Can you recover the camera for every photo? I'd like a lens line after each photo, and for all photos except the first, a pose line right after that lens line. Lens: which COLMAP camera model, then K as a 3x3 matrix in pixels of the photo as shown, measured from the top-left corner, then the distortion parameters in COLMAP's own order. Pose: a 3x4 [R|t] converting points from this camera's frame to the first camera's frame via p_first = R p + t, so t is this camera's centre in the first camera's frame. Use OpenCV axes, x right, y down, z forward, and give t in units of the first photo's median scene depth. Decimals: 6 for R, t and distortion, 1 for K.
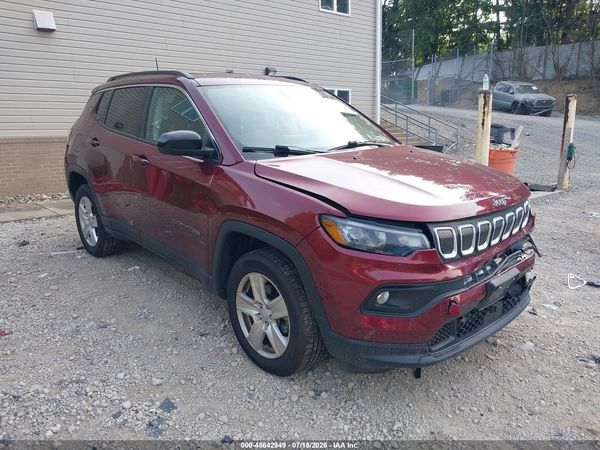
lens RADIAL K [[476.1, 0, 299.5], [0, 476.1, 225.0], [0, 0, 1]] dist [0.046367, -0.071975]
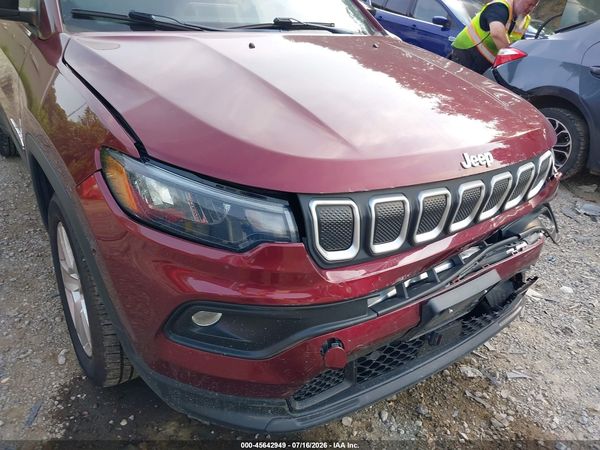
lens RADIAL K [[476.1, 0, 299.5], [0, 476.1, 225.0], [0, 0, 1]] dist [0.046367, -0.071975]
pose [[0.988685, 0.120473, -0.089376, 0.292754], [-0.099356, 0.972310, 0.211522, -0.067030], [0.112384, -0.200248, 0.973278, 0.474992]]
